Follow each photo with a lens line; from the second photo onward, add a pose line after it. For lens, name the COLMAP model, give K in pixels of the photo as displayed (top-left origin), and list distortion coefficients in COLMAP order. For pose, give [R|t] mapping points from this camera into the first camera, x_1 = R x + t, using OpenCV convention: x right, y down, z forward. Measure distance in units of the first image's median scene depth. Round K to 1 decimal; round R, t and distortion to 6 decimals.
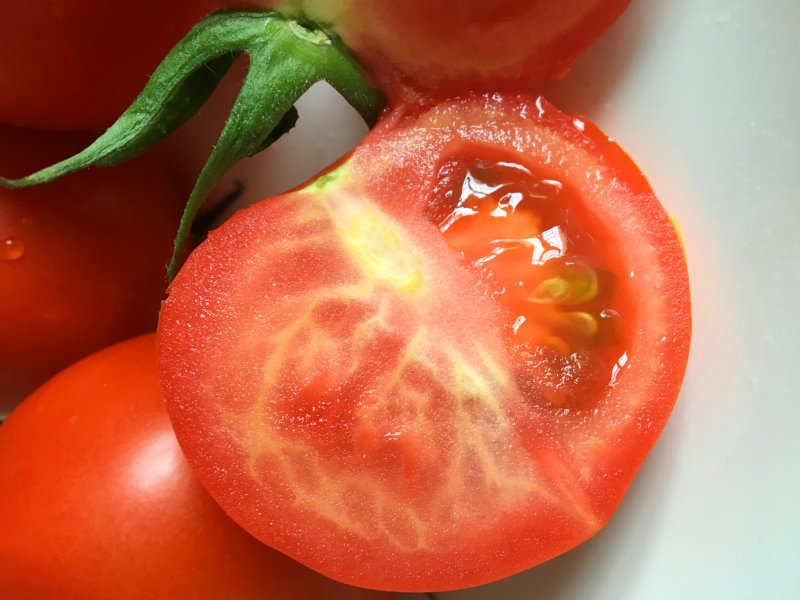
lens RADIAL K [[789.8, 0, 400.0], [0, 789.8, 300.0], [0, 0, 1]] dist [0.138386, -0.579224]
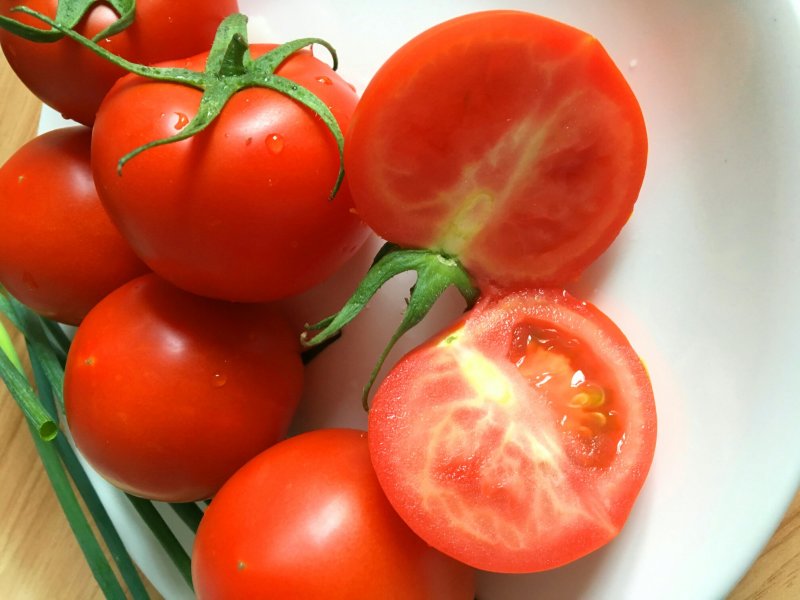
lens RADIAL K [[789.8, 0, 400.0], [0, 789.8, 300.0], [0, 0, 1]] dist [0.138386, -0.579224]
pose [[0.993280, -0.002479, 0.115709, -0.428755], [0.018909, 0.989812, -0.141116, 0.009271], [-0.114180, 0.142356, 0.983208, -0.759502]]
